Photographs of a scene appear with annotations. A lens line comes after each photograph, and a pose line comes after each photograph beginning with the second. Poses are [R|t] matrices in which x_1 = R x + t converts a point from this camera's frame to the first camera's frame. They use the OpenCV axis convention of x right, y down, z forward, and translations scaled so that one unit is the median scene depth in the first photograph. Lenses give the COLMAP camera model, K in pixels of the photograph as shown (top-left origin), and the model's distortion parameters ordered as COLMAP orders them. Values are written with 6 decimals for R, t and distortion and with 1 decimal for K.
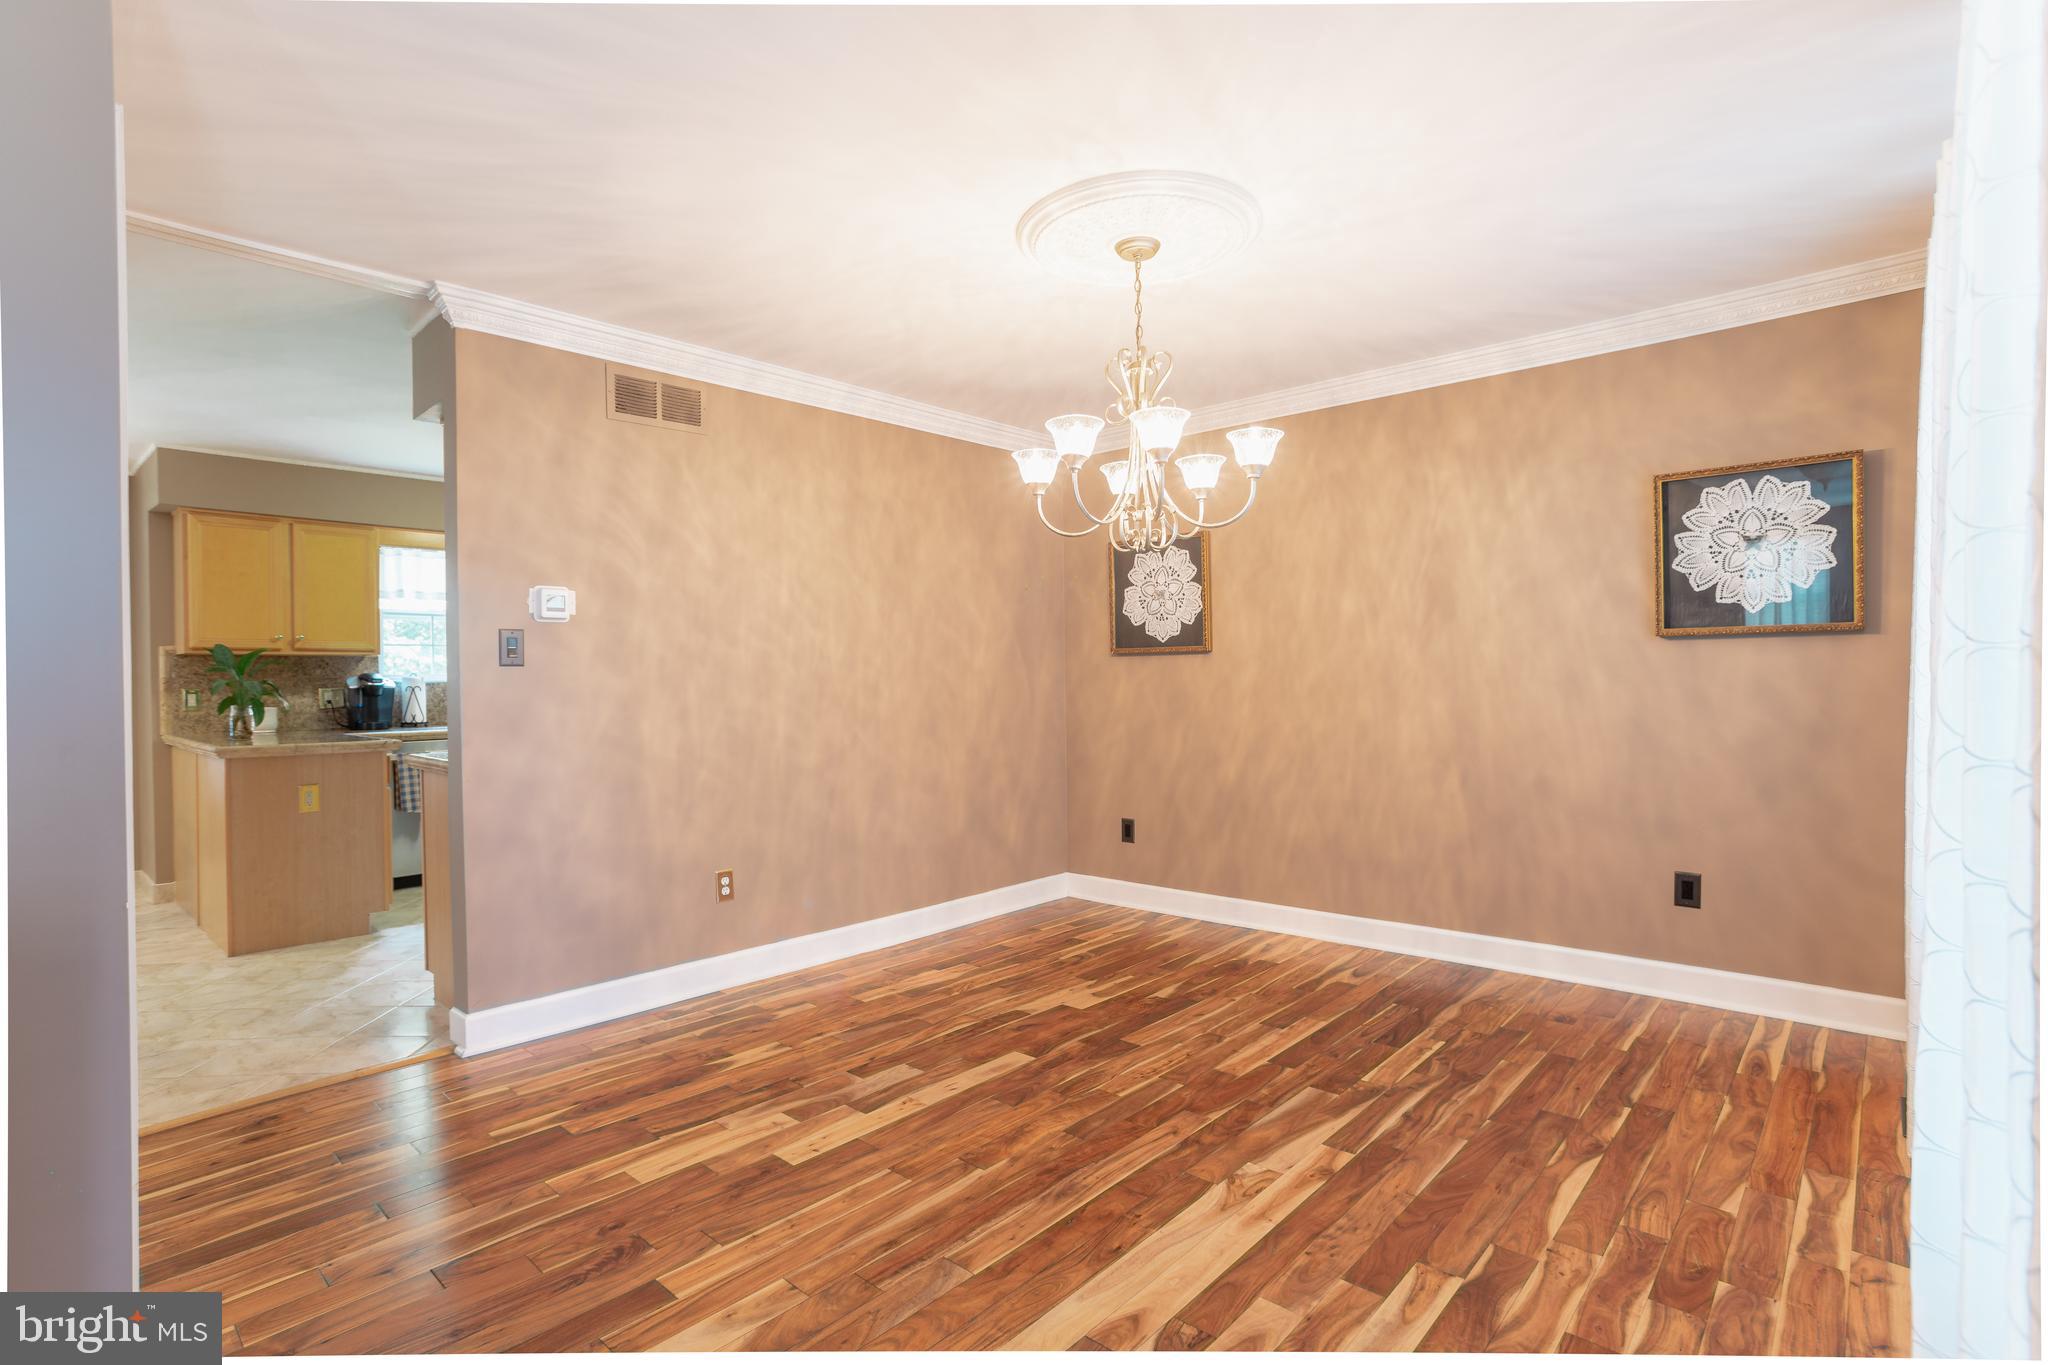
lens RADIAL K [[998.8, 0, 1024.0], [0, 998.8, 682.5], [0, 0, 1]] dist [-0.075650, 0.046972]
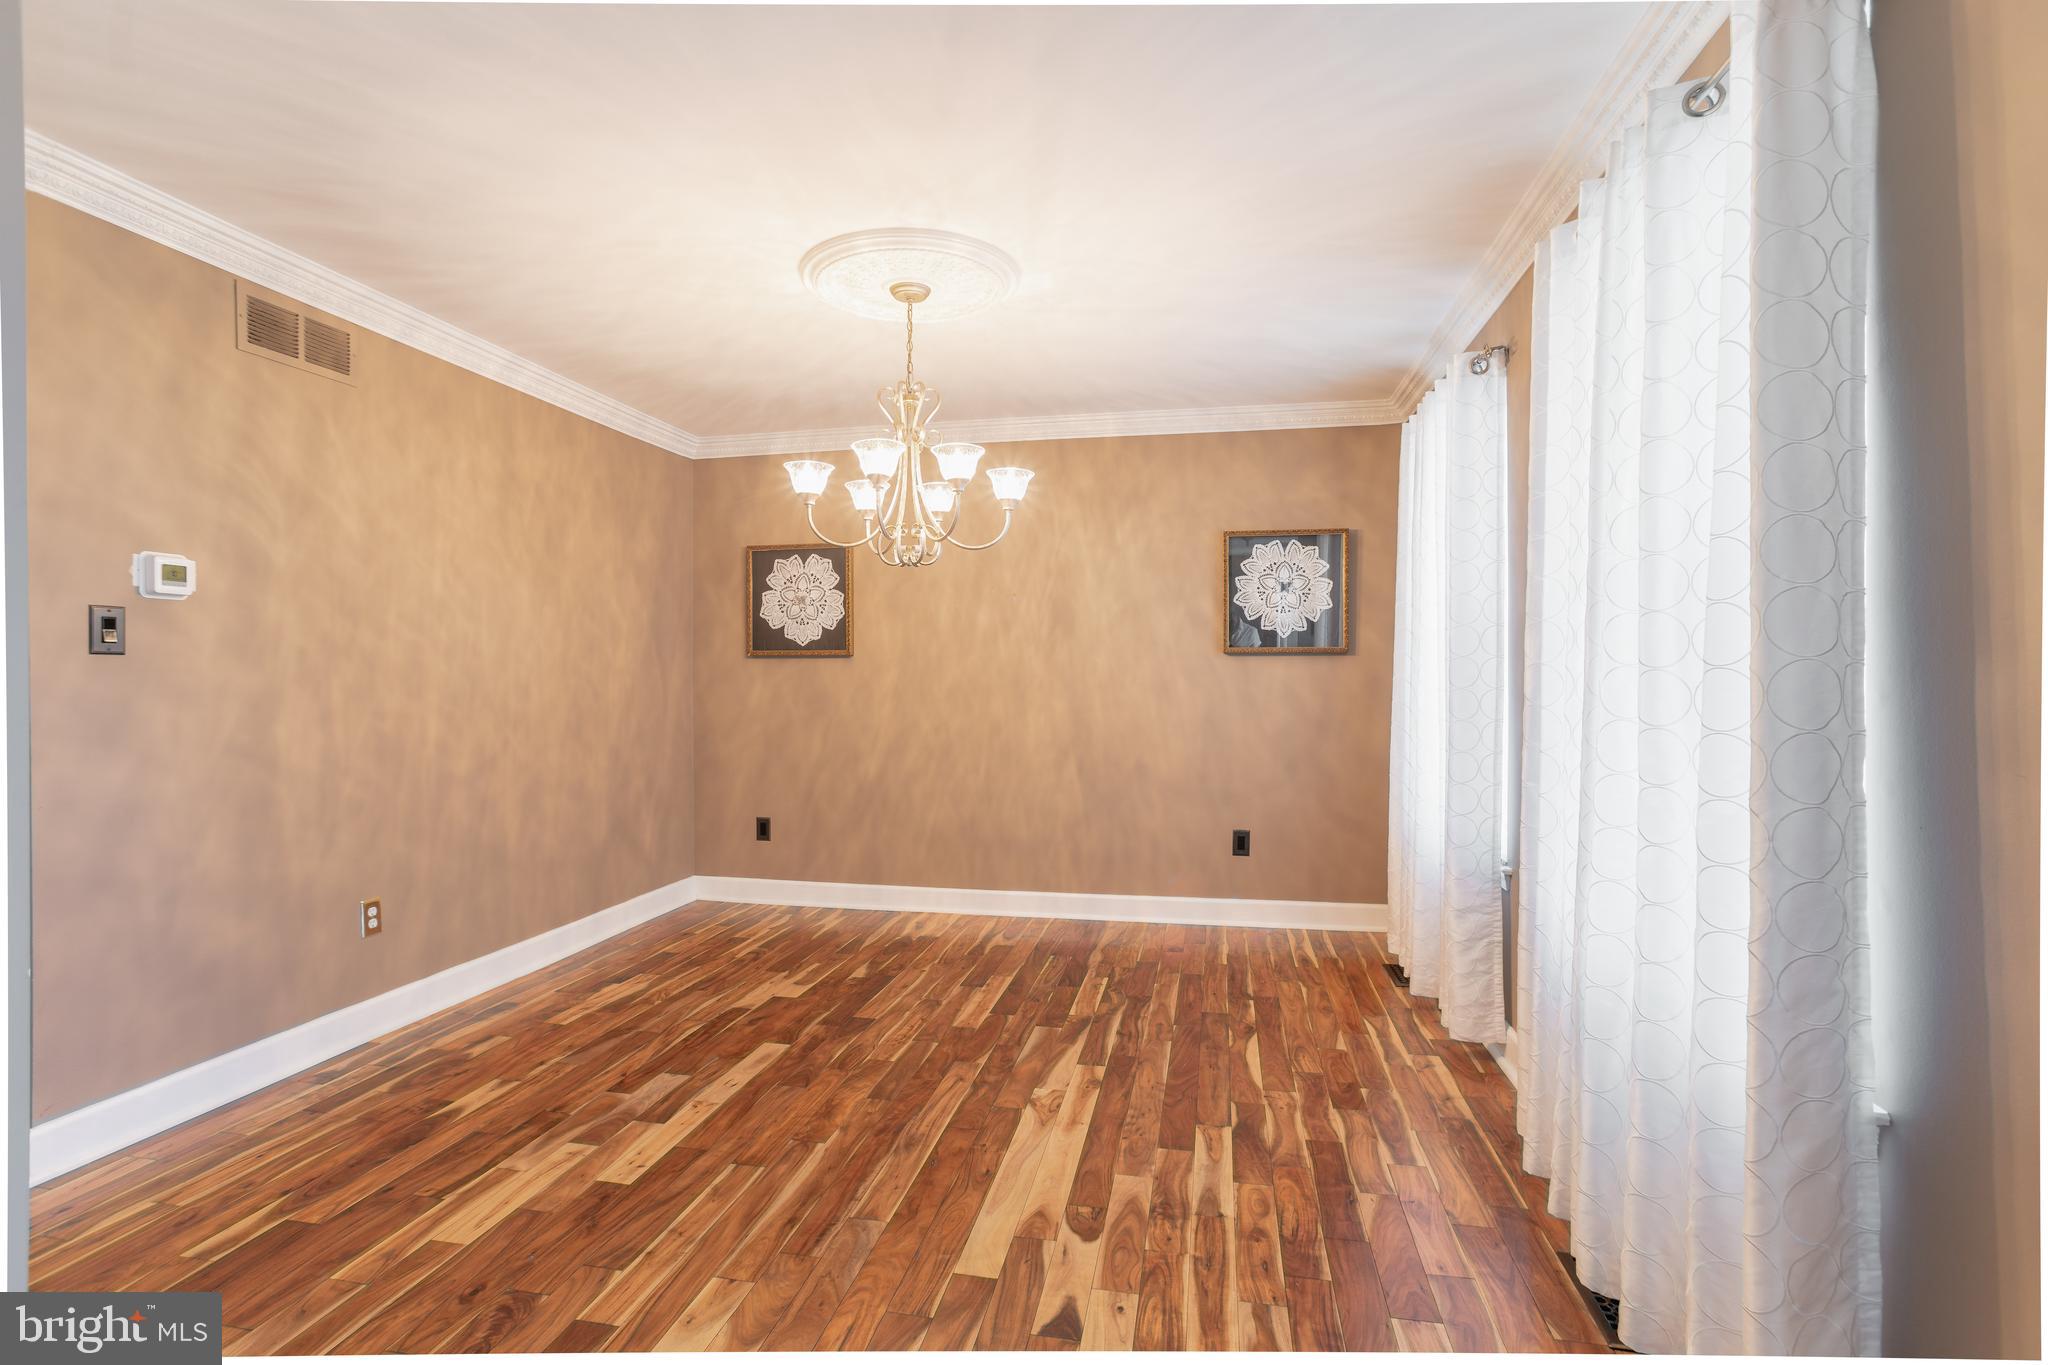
lens RADIAL K [[998.8, 0, 1024.0], [0, 998.8, 682.5], [0, 0, 1]] dist [-0.075650, 0.046972]
pose [[0.852592, 0.010375, 0.522475, -0.288726], [-0.008544, 0.999946, -0.005913, 0.003065], [-0.522508, 0.000577, 0.852634, -0.010114]]
